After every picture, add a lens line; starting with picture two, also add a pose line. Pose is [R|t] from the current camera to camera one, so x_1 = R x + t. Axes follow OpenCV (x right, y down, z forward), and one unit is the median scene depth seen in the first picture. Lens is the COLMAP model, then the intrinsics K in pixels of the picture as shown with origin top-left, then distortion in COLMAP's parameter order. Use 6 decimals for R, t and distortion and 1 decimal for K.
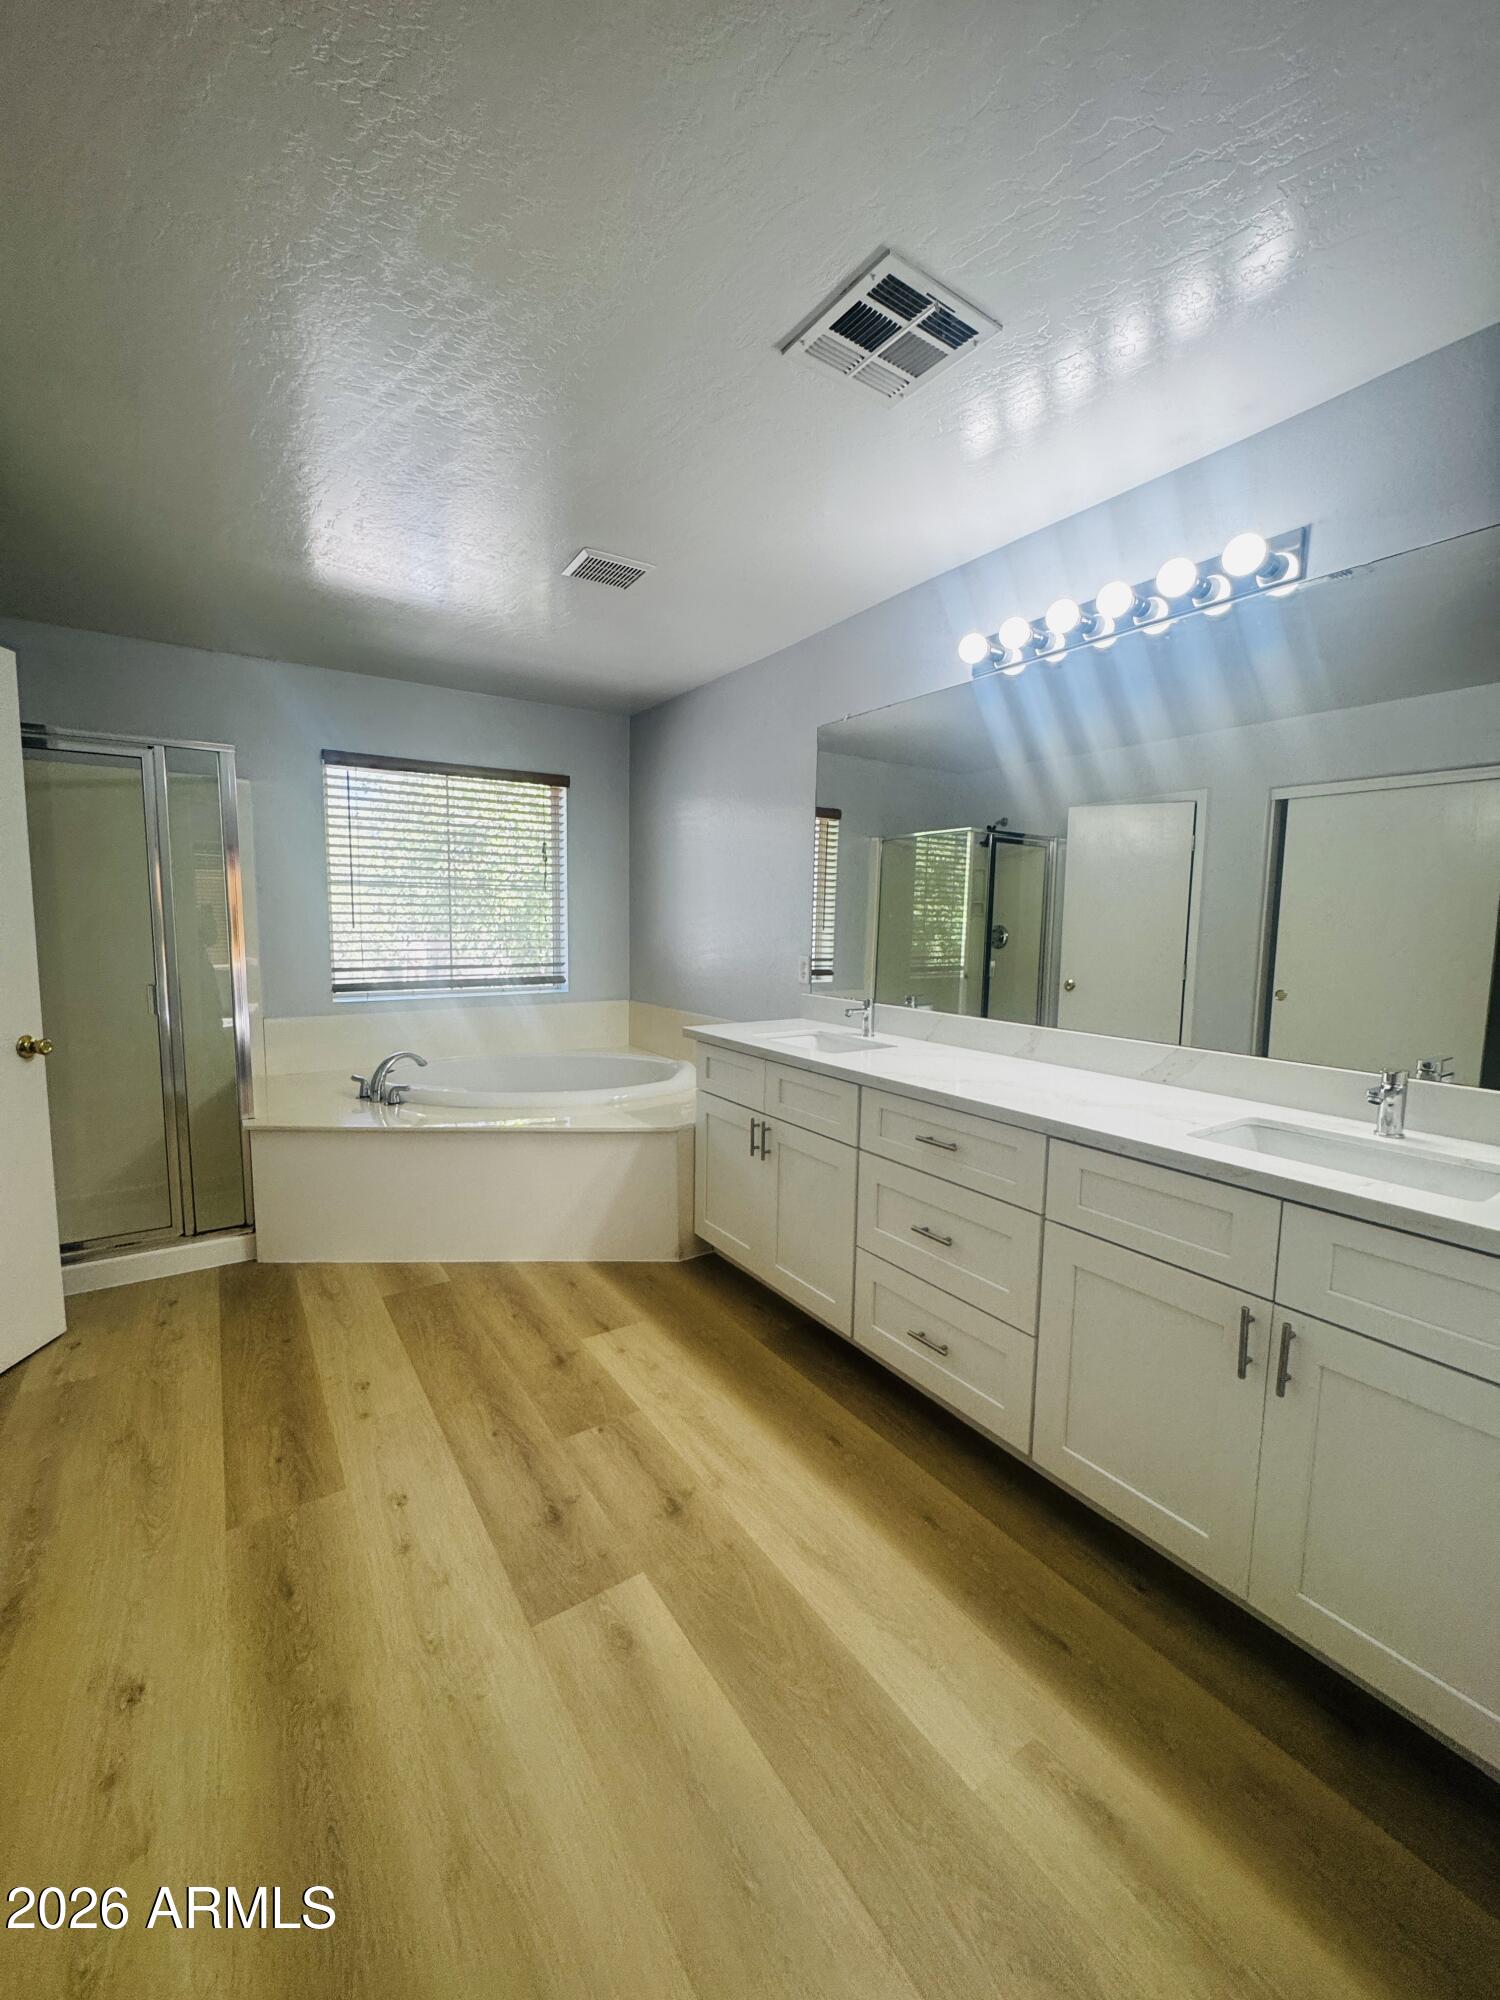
lens RADIAL K [[796.3, 0, 747.6], [0, 796.3, 1000.7], [0, 0, 1]] dist [-0.005285, 0.000928]
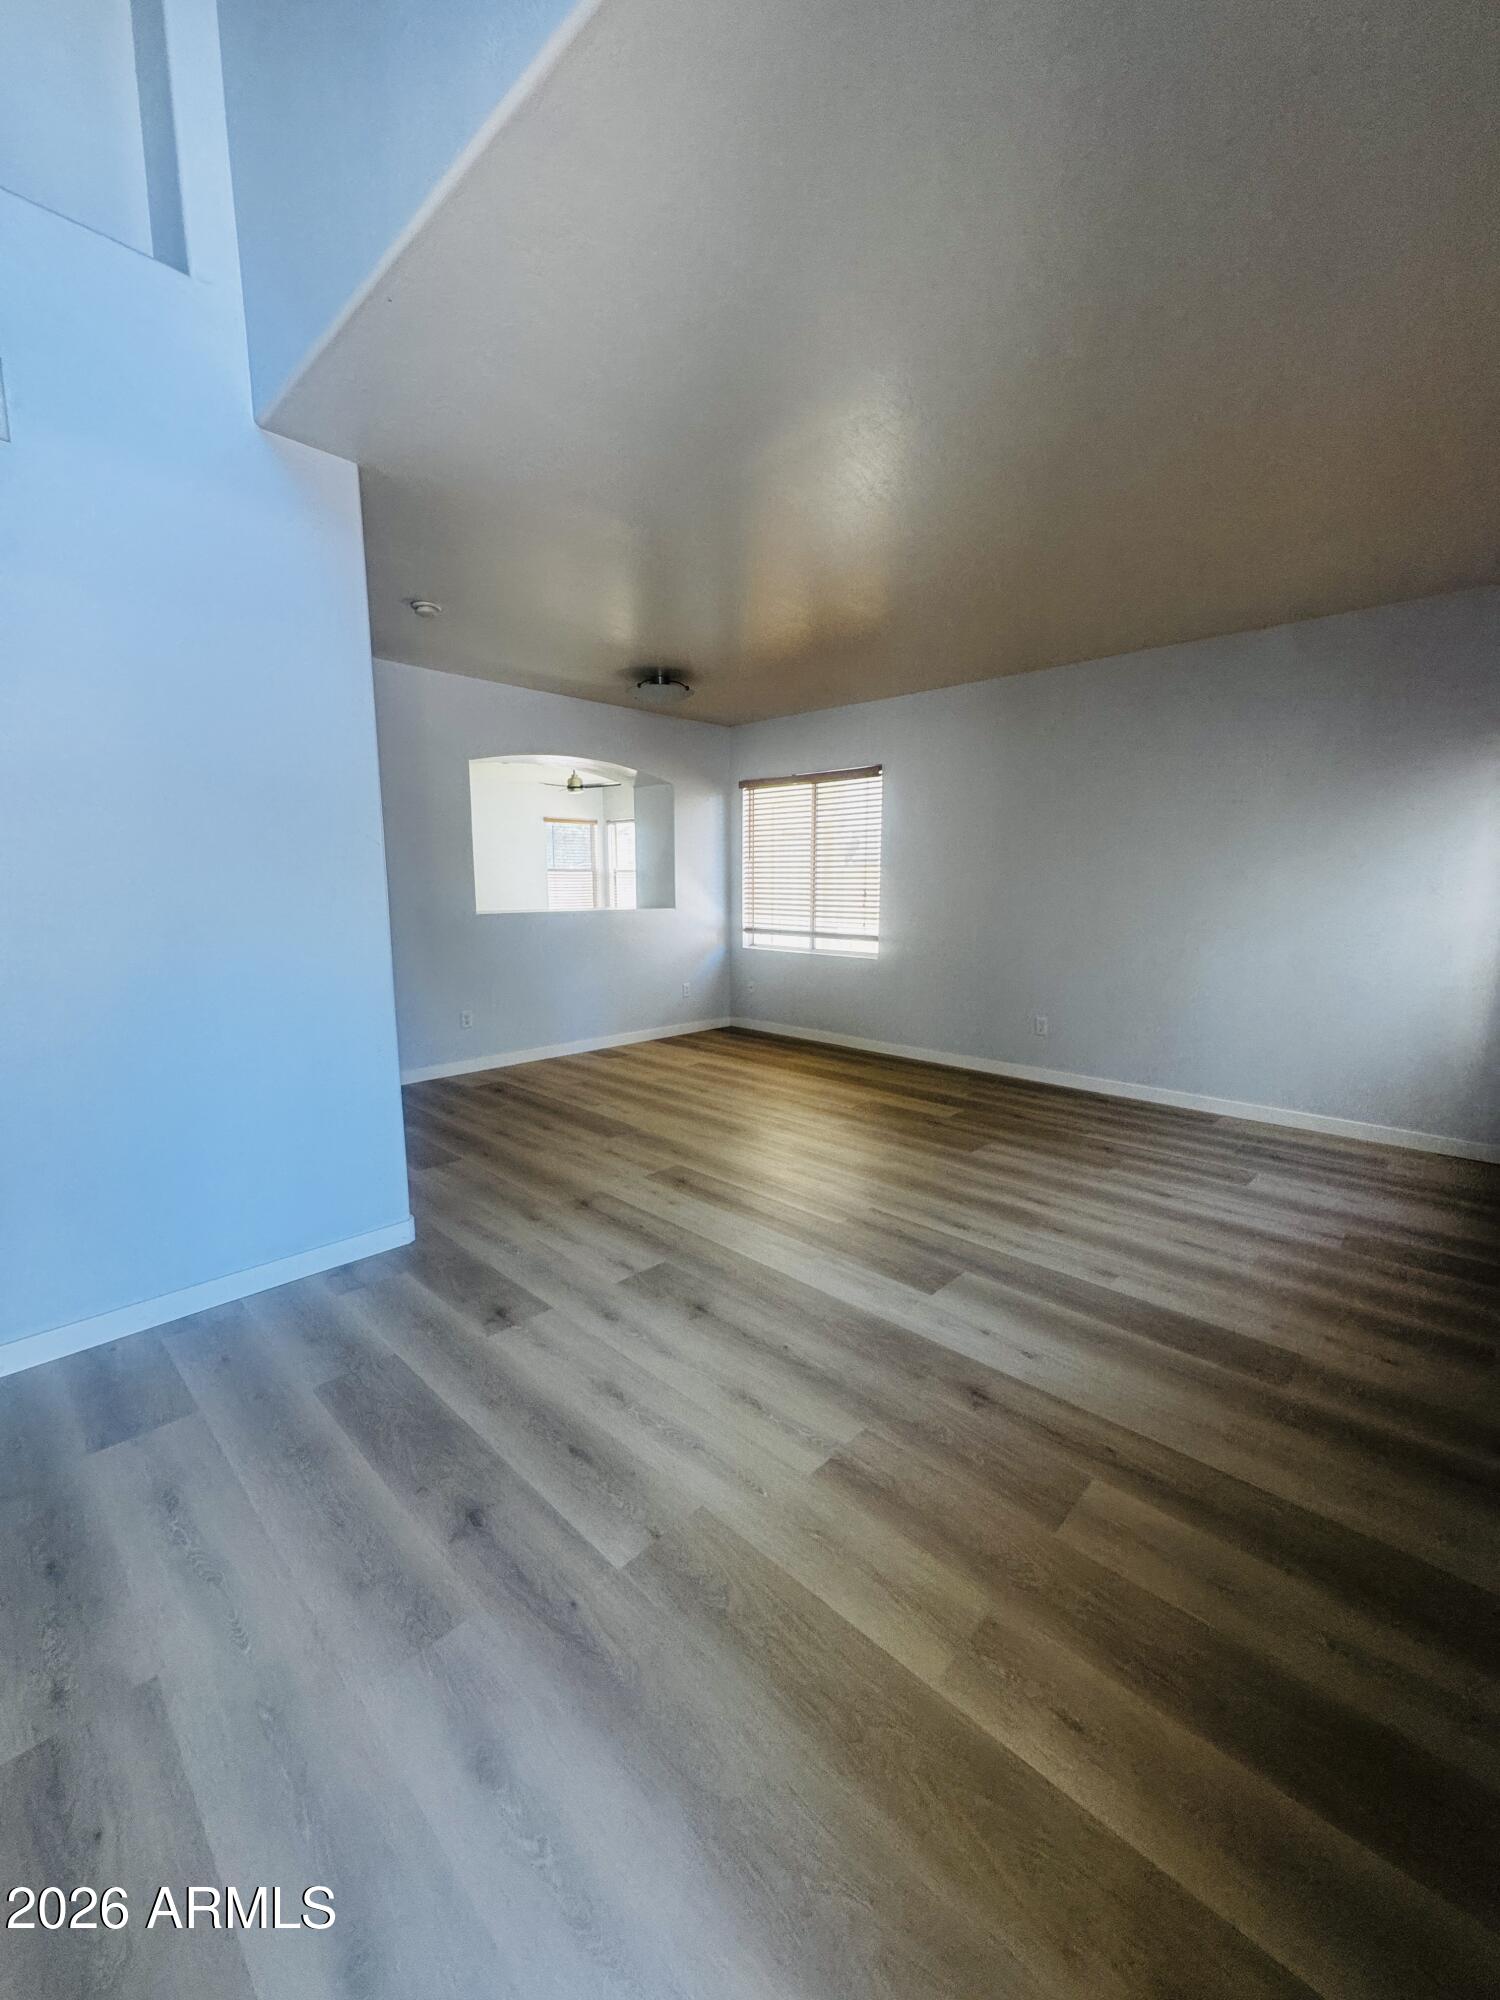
lens RADIAL K [[796.3, 0, 746.5], [0, 796.3, 1001.8], [0, 0, 1]] dist [-0.005285, 0.000928]
pose [[-0.976603, 0.021908, -0.213932, -0.192005], [-0.033266, 0.967434, 0.250928, -0.303679], [0.212462, 0.252174, -0.944070, 2.460550]]
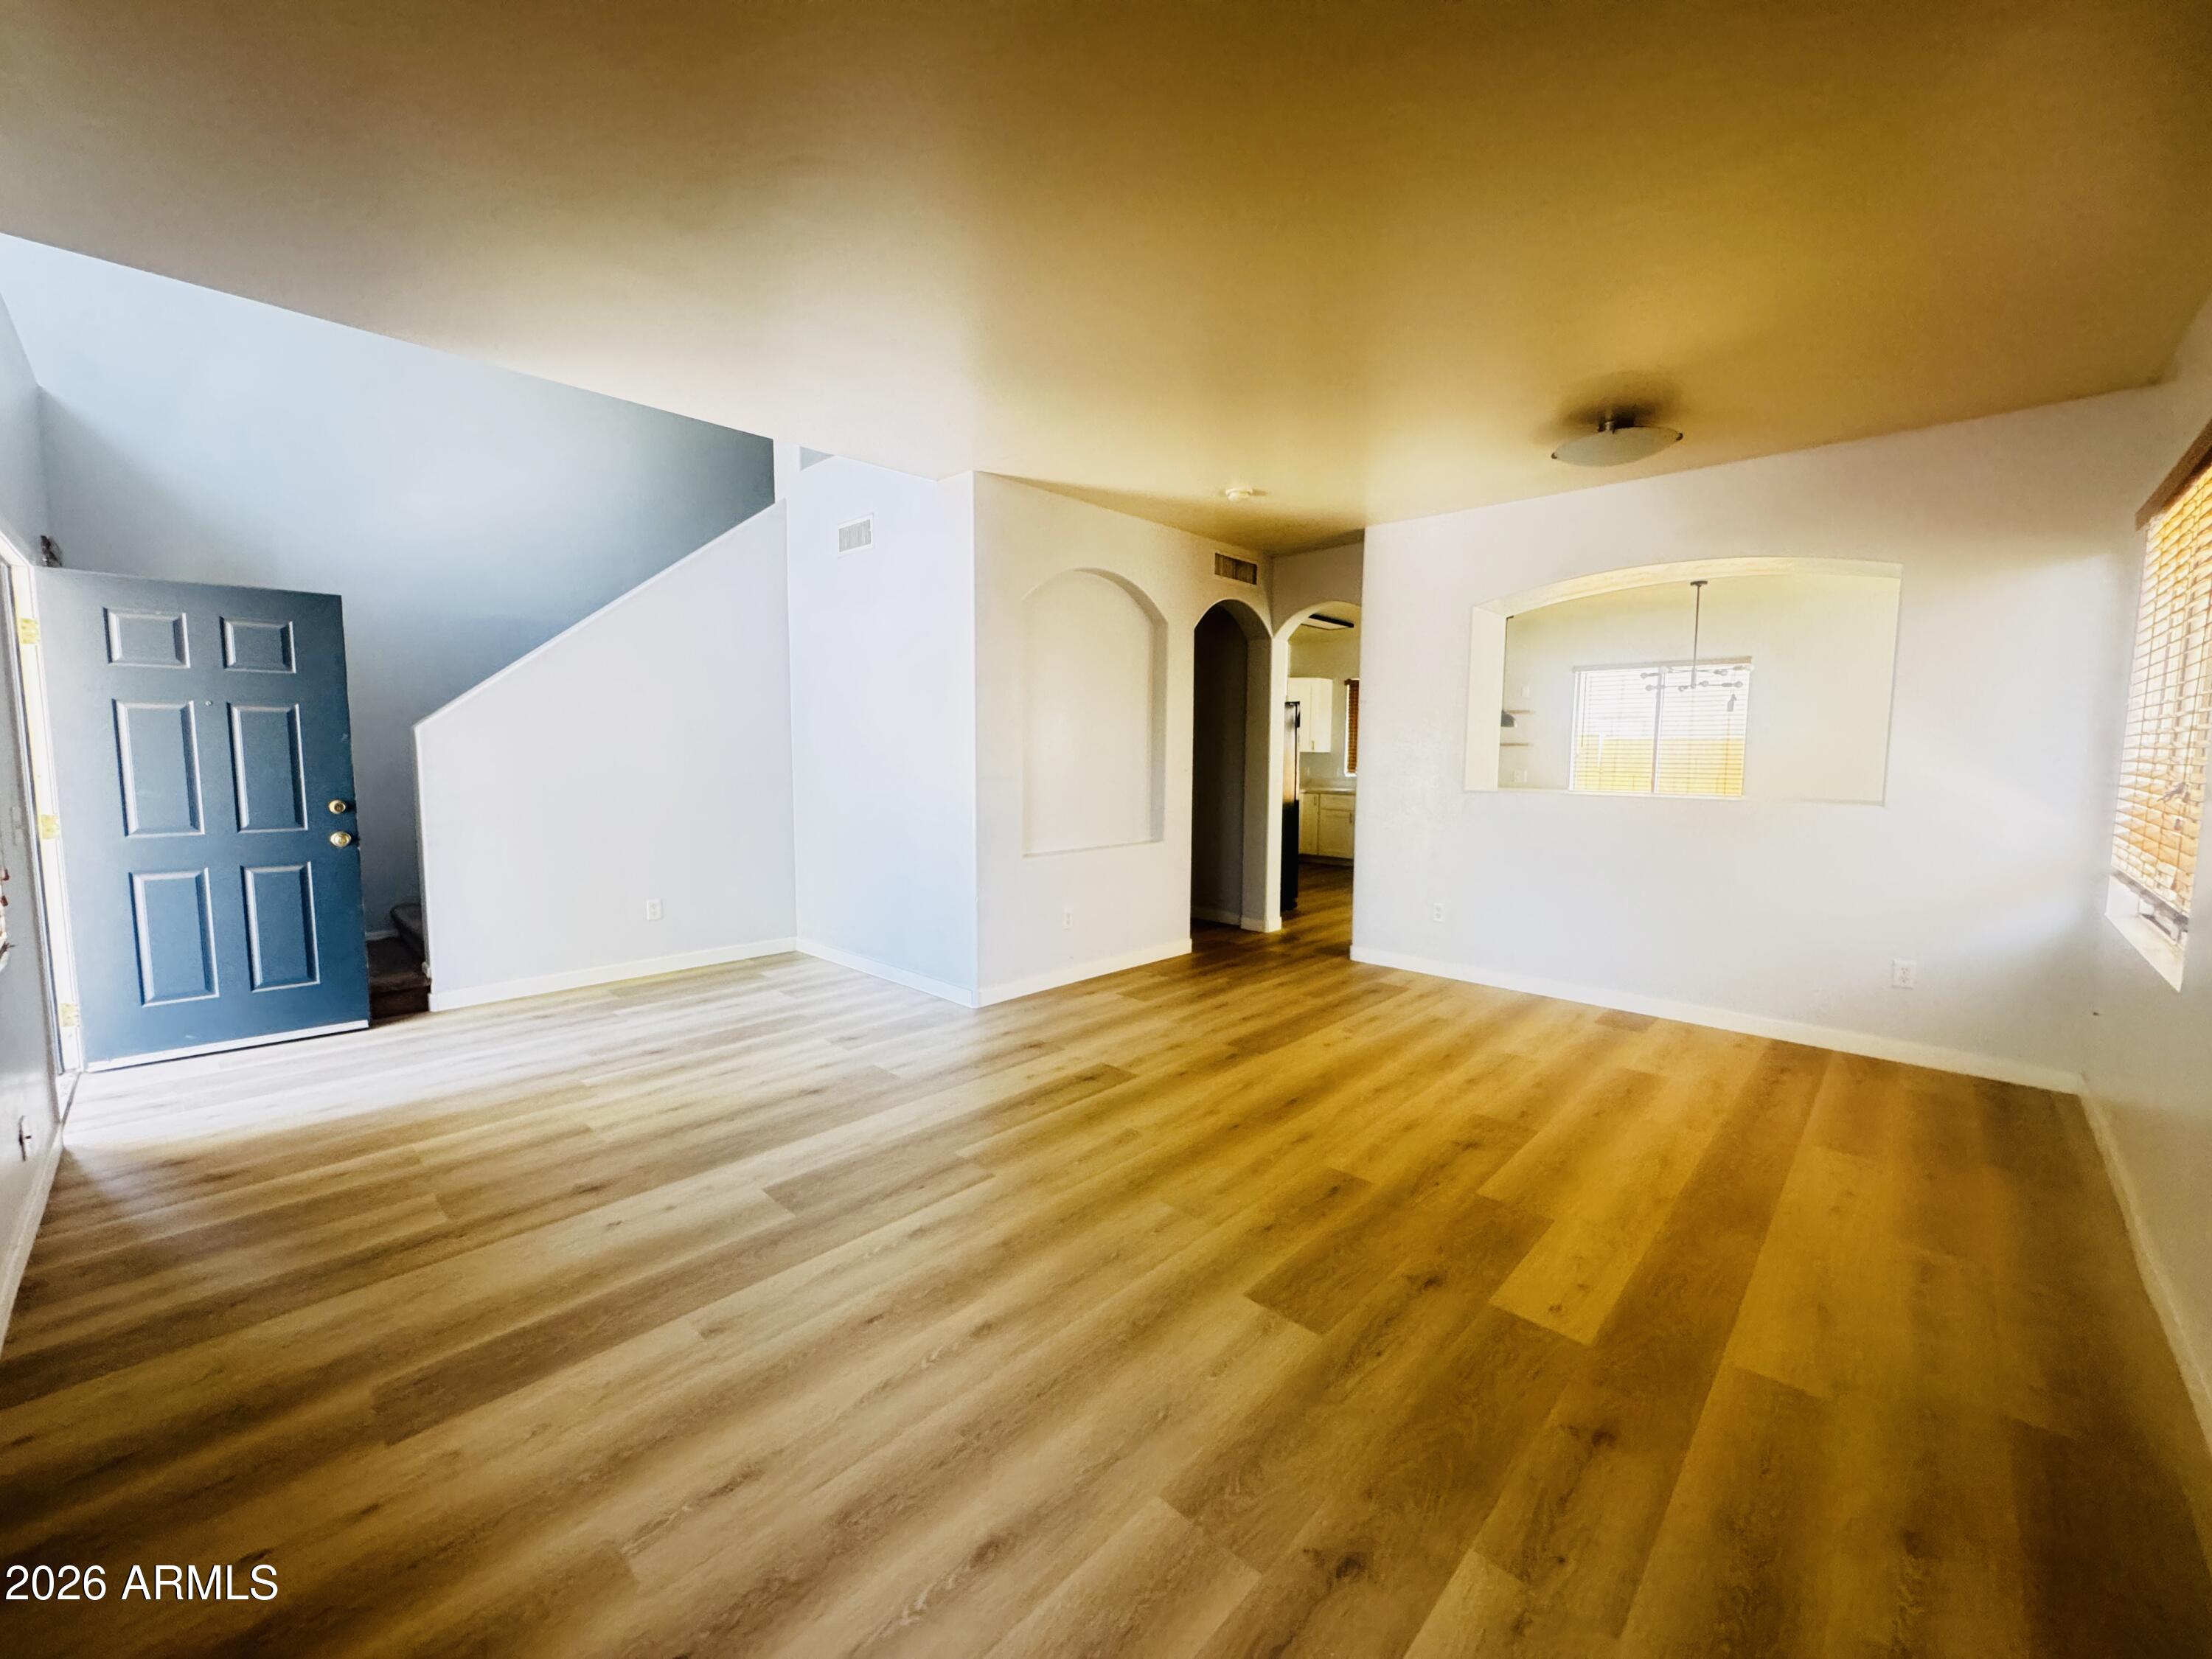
lens RADIAL K [[880.7, 0, 1106.5], [0, 880.7, 830.4], [0, 0, 1]] dist [-0.005285, 0.000928]
pose [[-0.217705, -0.101323, 0.970741, -2.180172], [0.095581, 0.987603, 0.124519, -0.168549], [-0.971323, 0.119893, -0.205322, 1.063556]]
